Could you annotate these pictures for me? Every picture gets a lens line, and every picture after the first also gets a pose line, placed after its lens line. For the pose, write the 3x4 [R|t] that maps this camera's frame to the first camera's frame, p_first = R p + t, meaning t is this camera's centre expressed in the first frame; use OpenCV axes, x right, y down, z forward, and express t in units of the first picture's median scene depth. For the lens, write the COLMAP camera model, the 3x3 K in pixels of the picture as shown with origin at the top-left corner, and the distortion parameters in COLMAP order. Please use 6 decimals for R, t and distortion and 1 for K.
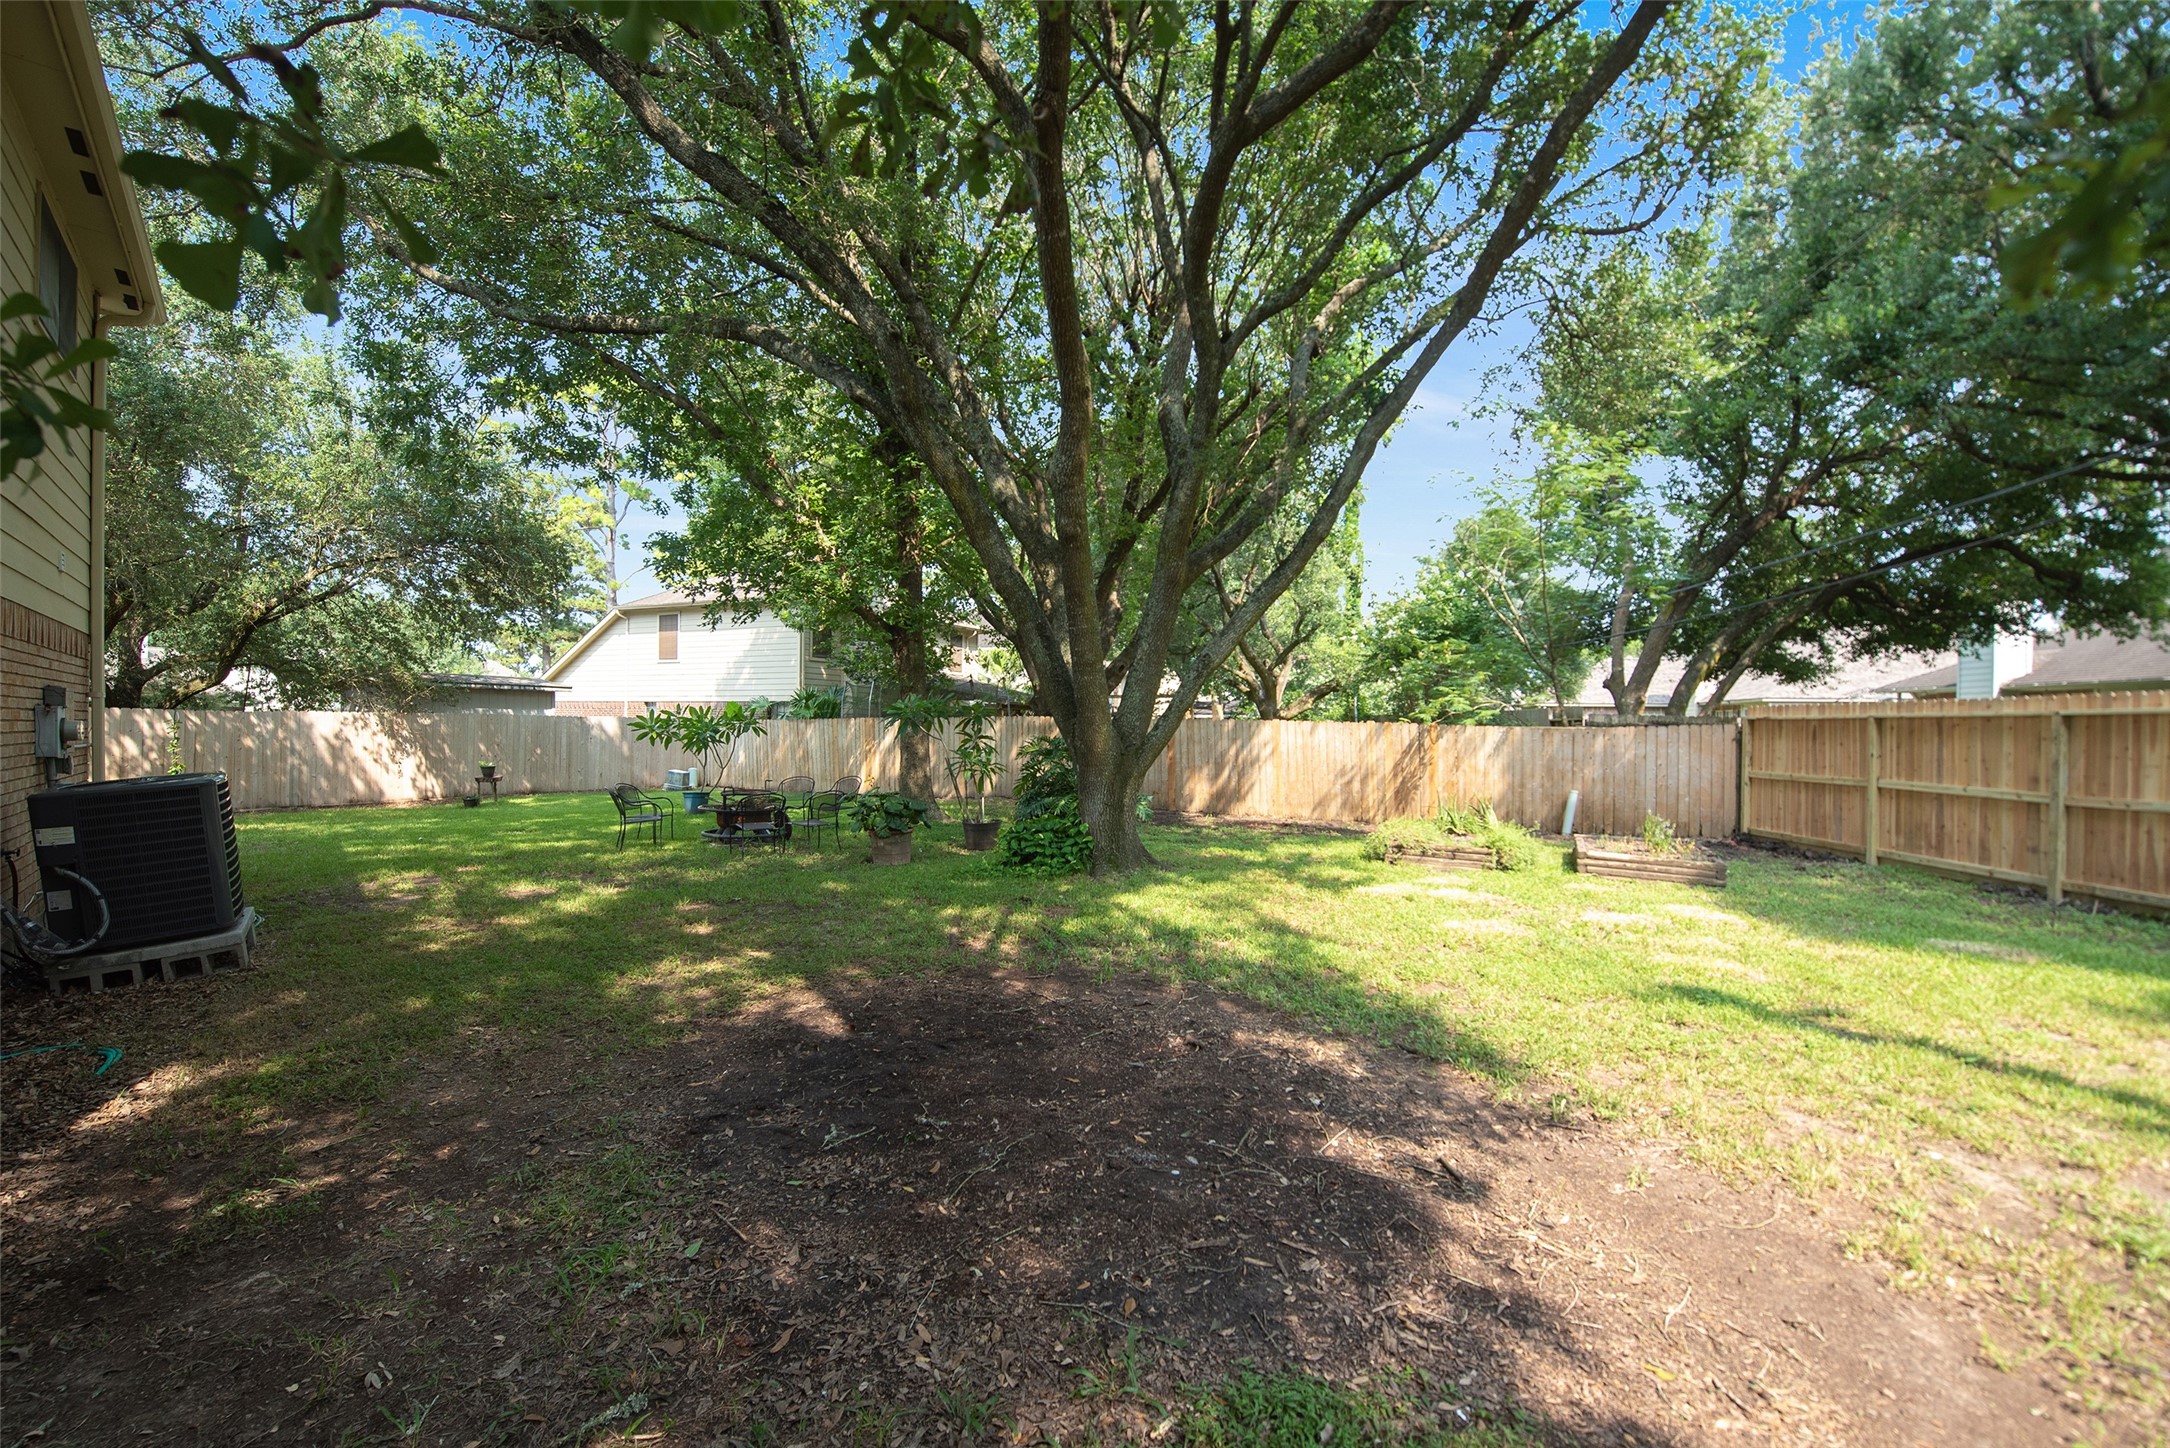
lens RADIAL K [[899.7, 0, 1093.2], [0, 899.7, 718.8], [0, 0, 1]] dist [-0.020329, -0.000471]
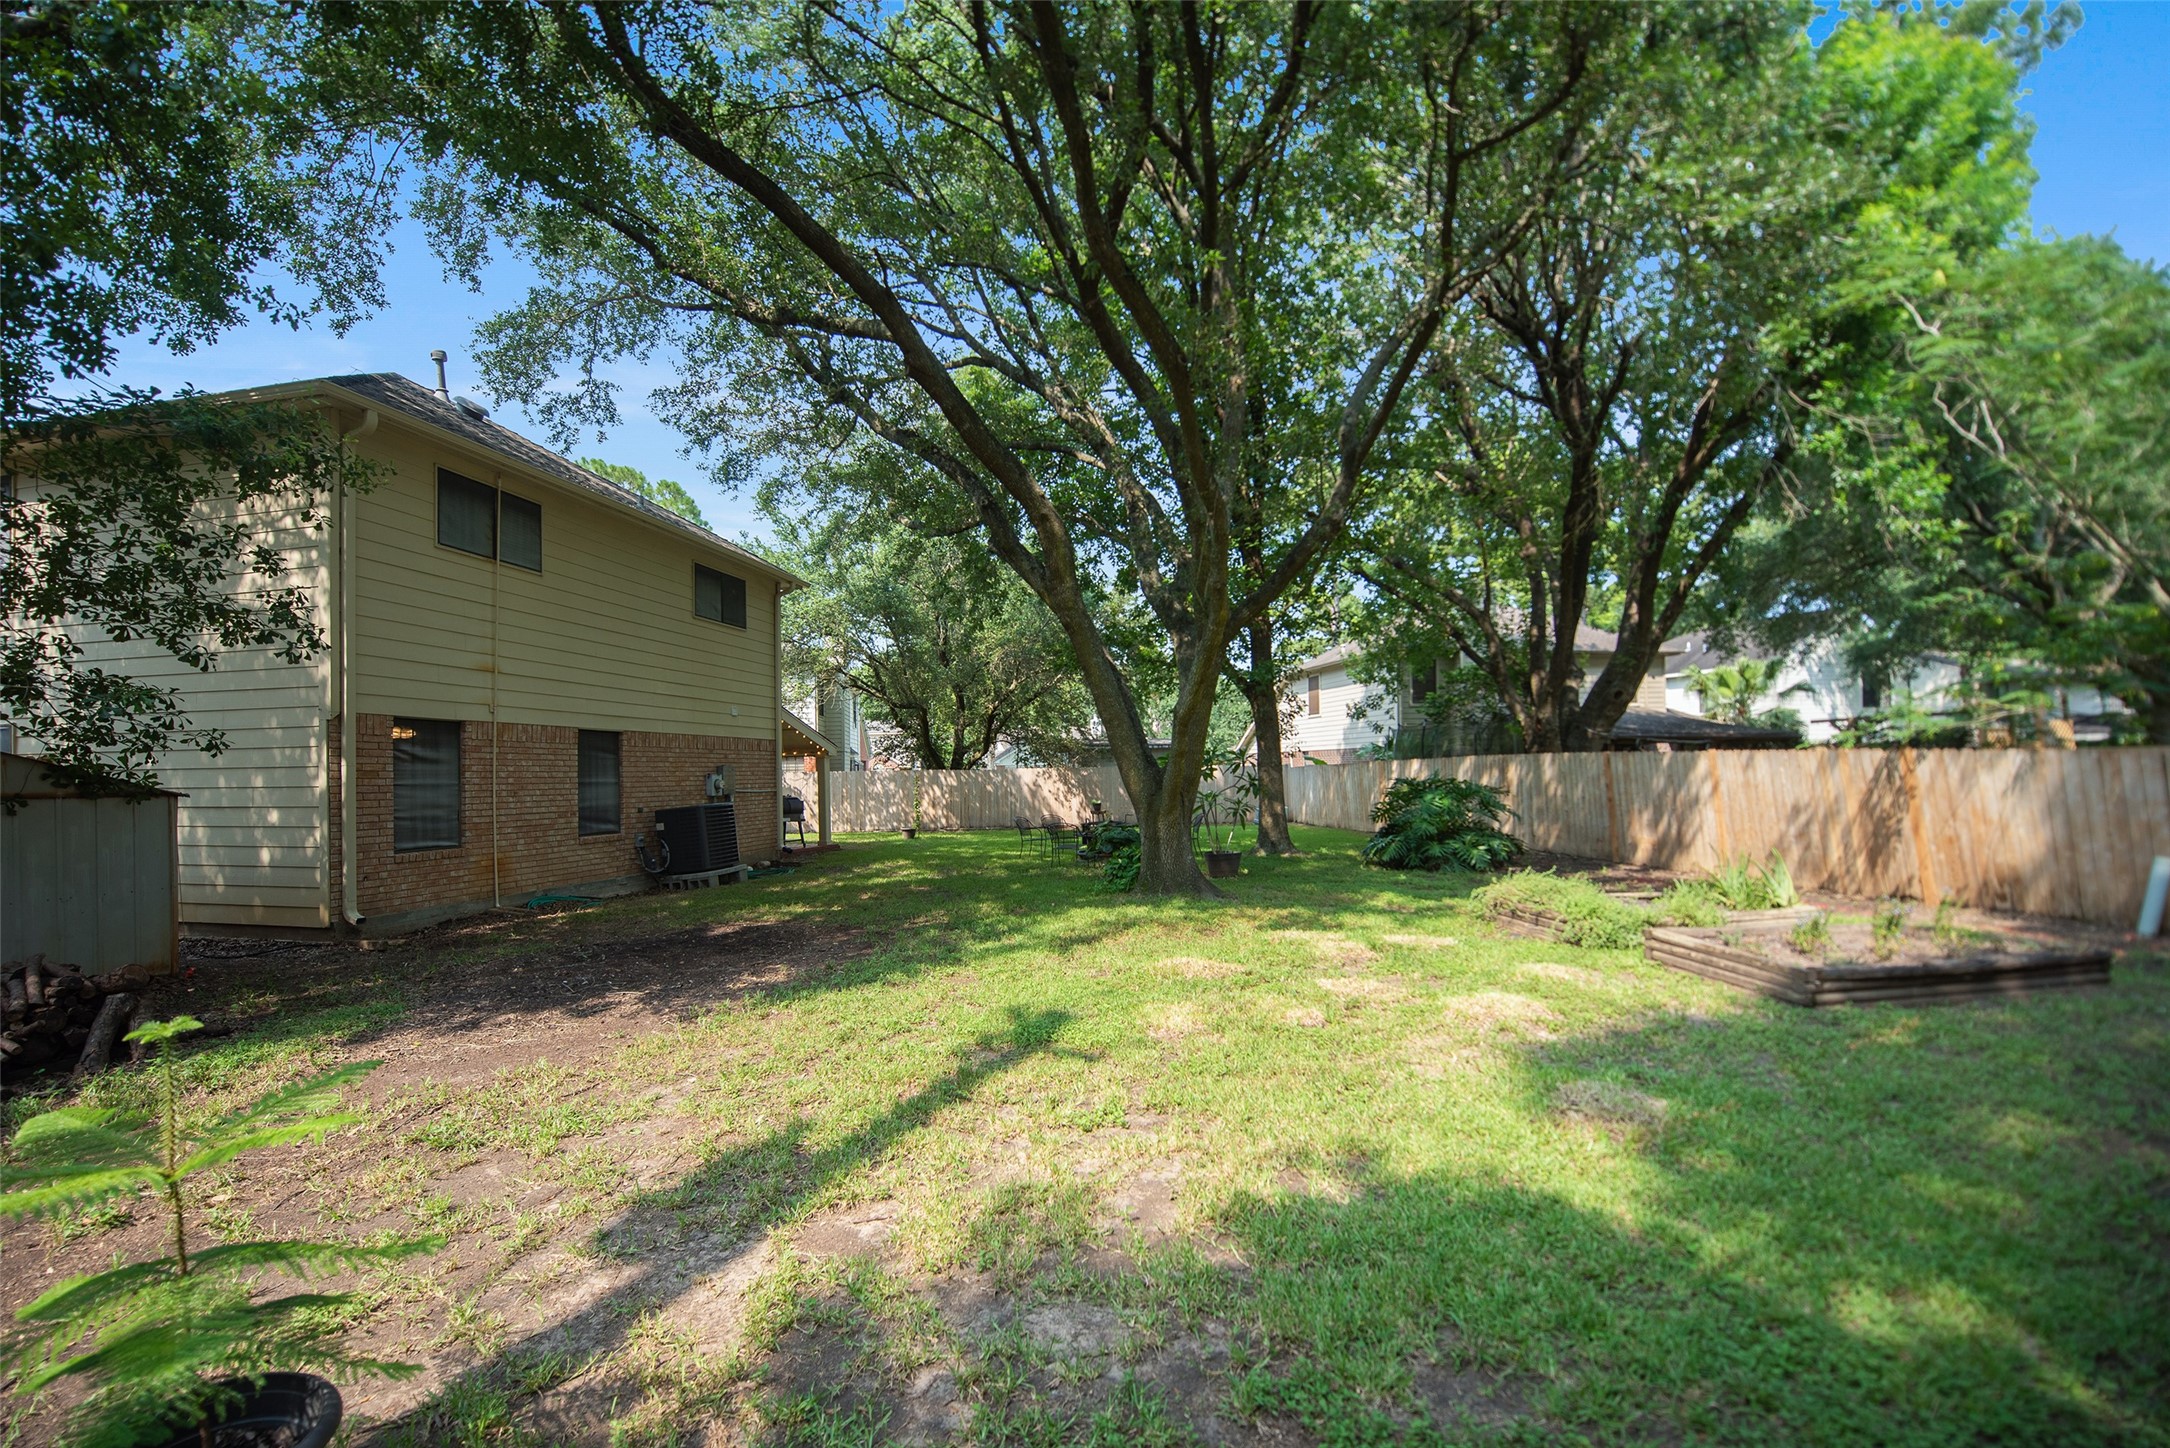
lens RADIAL K [[899.7, 0, 1092.3], [0, 899.7, 727.7], [0, 0, 1]] dist [-0.020329, -0.000471]
pose [[0.625129, -0.061201, -0.778118, 0.463932], [0.035002, 0.998116, -0.050384, 0.004812], [0.779736, 0.004261, 0.626094, 0.089309]]
